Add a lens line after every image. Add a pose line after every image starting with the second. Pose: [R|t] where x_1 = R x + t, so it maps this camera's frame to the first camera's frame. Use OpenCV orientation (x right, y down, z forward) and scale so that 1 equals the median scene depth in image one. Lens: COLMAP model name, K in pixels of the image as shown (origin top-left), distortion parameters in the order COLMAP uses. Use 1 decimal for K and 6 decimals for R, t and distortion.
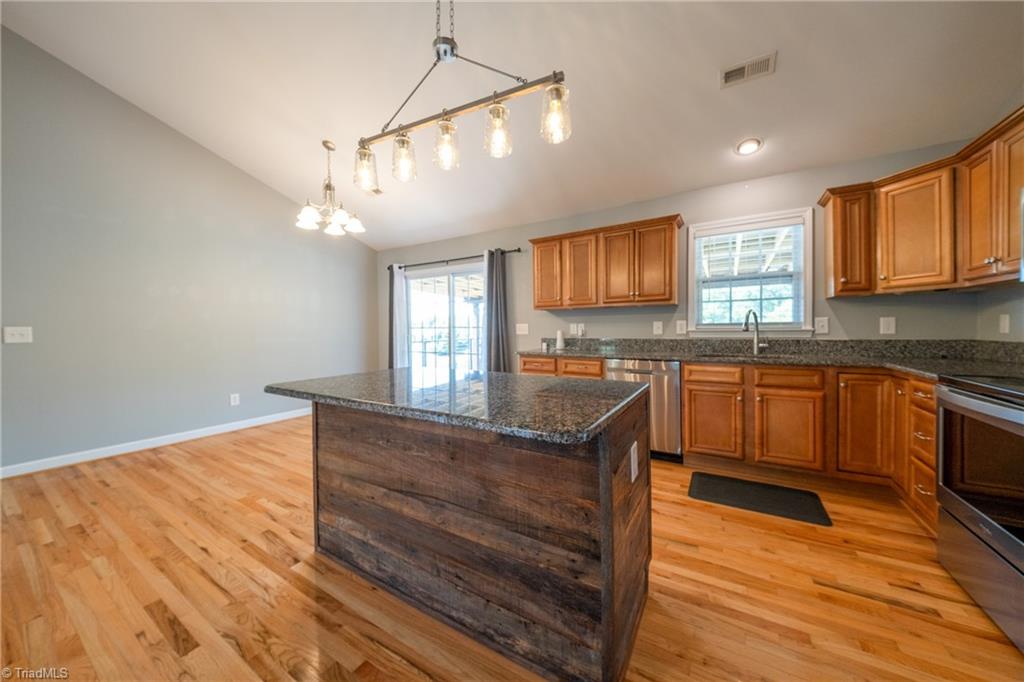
lens RADIAL K [[350.2, 0, 509.4], [0, 350.2, 332.4], [0, 0, 1]] dist [0.003990, -0.003482]
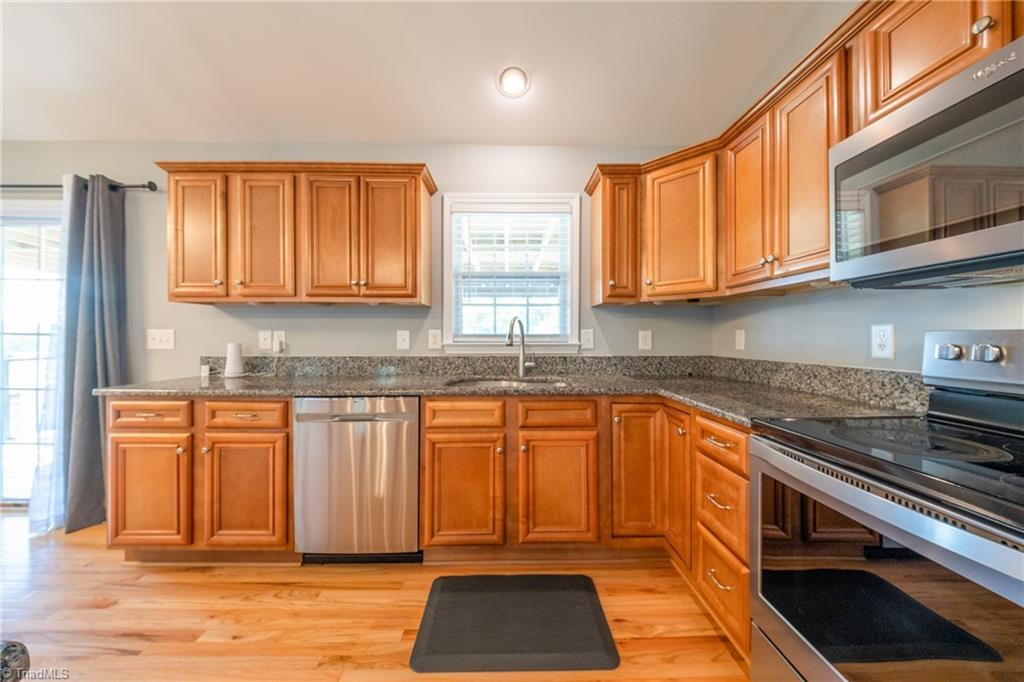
lens RADIAL K [[350.2, 0, 502.4], [0, 350.2, 341.2], [0, 0, 1]] dist [0.003990, -0.003482]
pose [[0.851560, 0.007313, 0.524206, 0.308300], [-0.005798, 0.999973, -0.004531, -0.010408], [-0.524225, 0.000819, 0.851579, 0.430407]]
